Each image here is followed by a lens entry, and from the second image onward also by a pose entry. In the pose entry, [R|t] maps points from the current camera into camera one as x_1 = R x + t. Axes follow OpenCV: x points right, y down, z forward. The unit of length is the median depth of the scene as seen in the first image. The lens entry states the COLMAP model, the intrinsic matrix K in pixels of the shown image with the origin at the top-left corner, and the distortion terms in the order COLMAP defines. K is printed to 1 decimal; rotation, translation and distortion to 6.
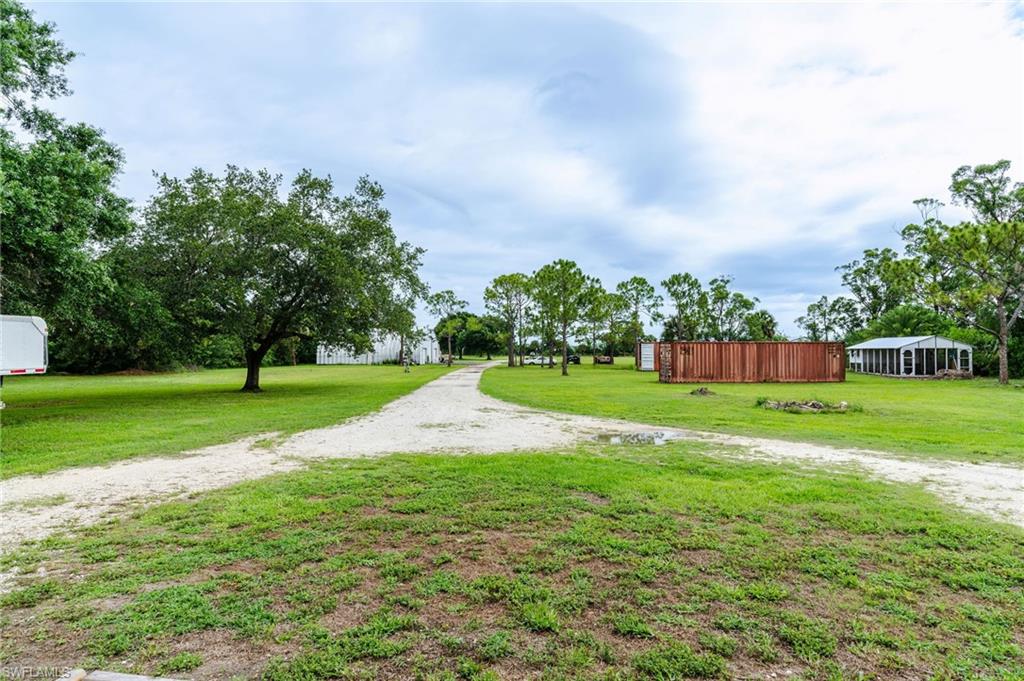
lens RADIAL K [[573.0, 0, 511.9], [0, 573.0, 343.1], [0, 0, 1]] dist [-0.006942, -0.001433]
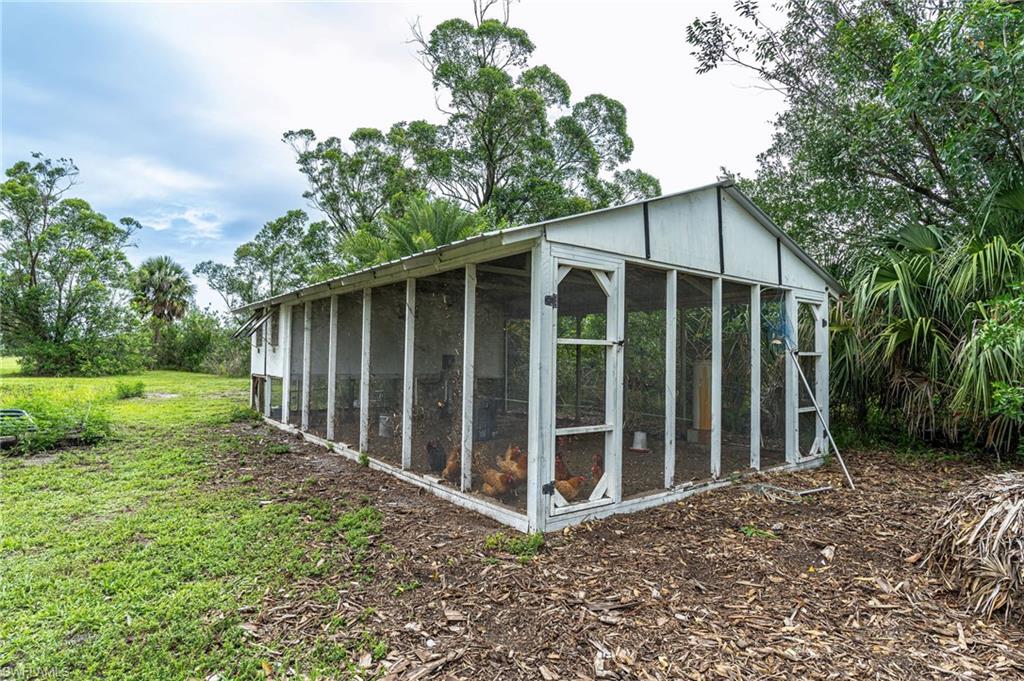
lens RADIAL K [[573.0, 0, 512.3], [0, 573.0, 341.5], [0, 0, 1]] dist [-0.006942, -0.001433]
pose [[0.692801, 0.033943, 0.720329, 0.584579], [-0.026452, 0.999416, -0.021652, 0.027423], [-0.720643, -0.004053, 0.693294, 0.900720]]
